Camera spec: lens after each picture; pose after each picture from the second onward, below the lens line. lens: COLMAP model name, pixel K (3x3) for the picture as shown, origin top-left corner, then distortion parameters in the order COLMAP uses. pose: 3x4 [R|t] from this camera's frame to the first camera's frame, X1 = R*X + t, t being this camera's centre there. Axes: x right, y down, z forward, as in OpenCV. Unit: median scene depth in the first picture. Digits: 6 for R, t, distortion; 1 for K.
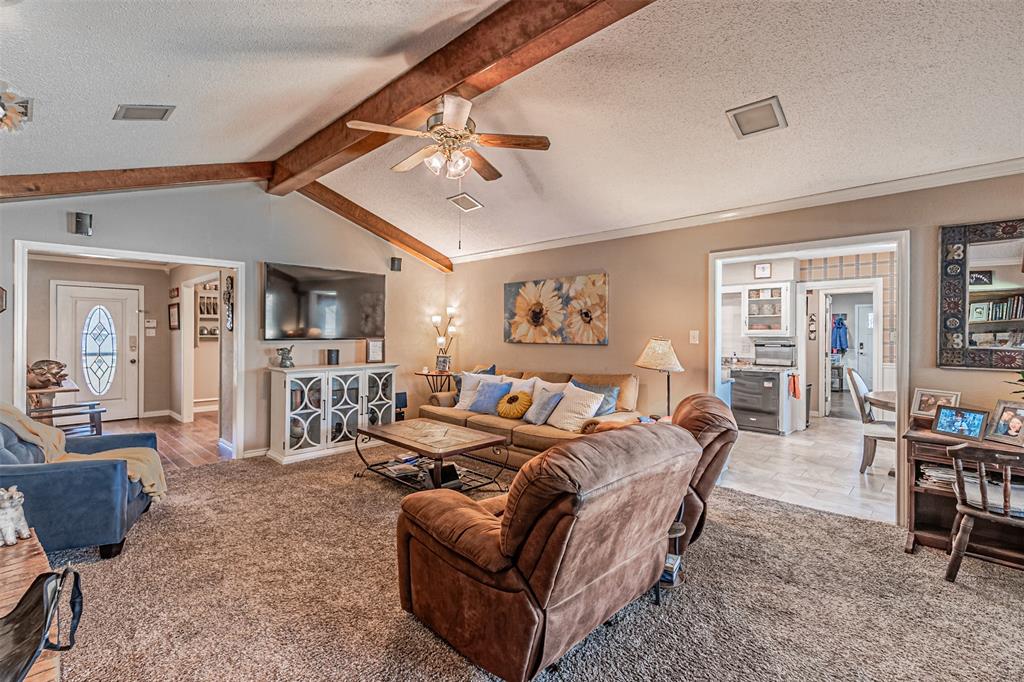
lens RADIAL K [[460.5, 0, 510.3], [0, 460.5, 336.2], [0, 0, 1]] dist [0.000223, -0.000062]
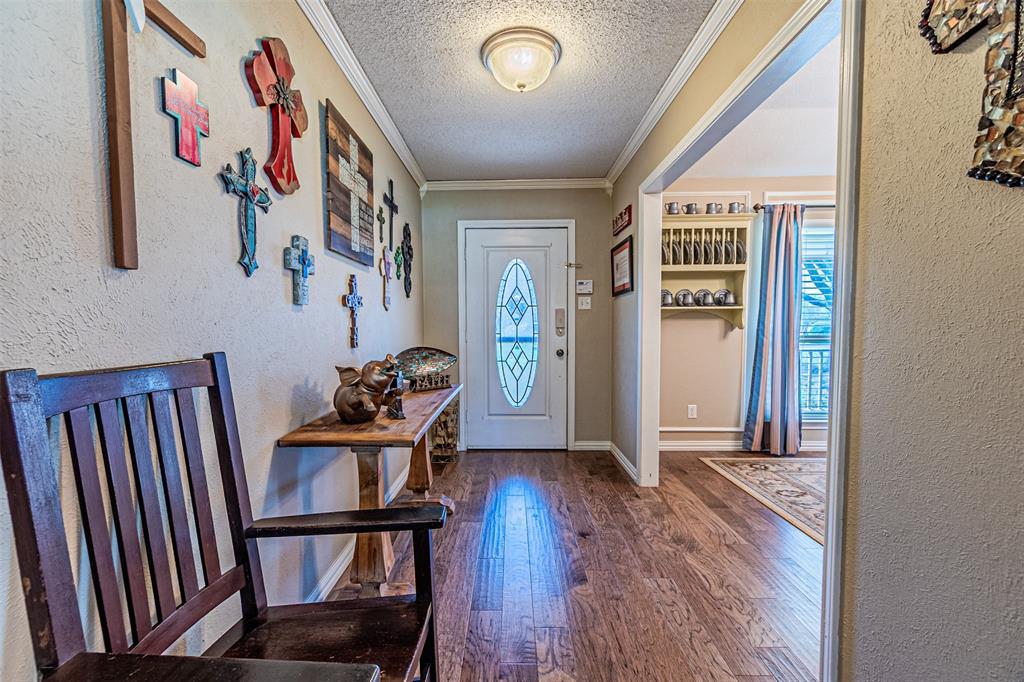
lens RADIAL K [[433.1, 0, 508.5], [0, 433.1, 348.6], [0, 0, 1]] dist [0.009550, -0.000182]
pose [[0.684312, 0.024945, -0.728762, -0.475076], [0.005604, 0.999205, 0.039465, 0.027705], [0.729168, -0.031090, 0.683628, 0.590777]]
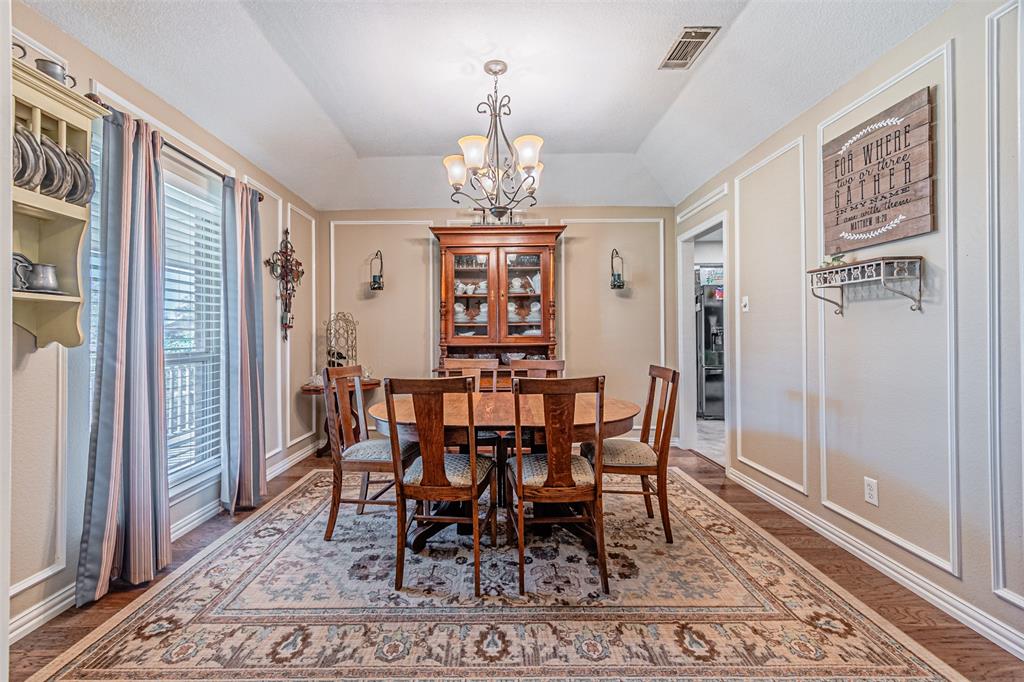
lens RADIAL K [[448.9, 0, 489.0], [0, 448.9, 331.1], [0, 0, 1]] dist [0.006034, -0.000977]
pose [[0.724721, -0.006030, 0.689016, -0.672850], [0.016163, 0.999835, -0.008249, 0.023545], [-0.688853, 0.017115, 0.724699, 0.818505]]
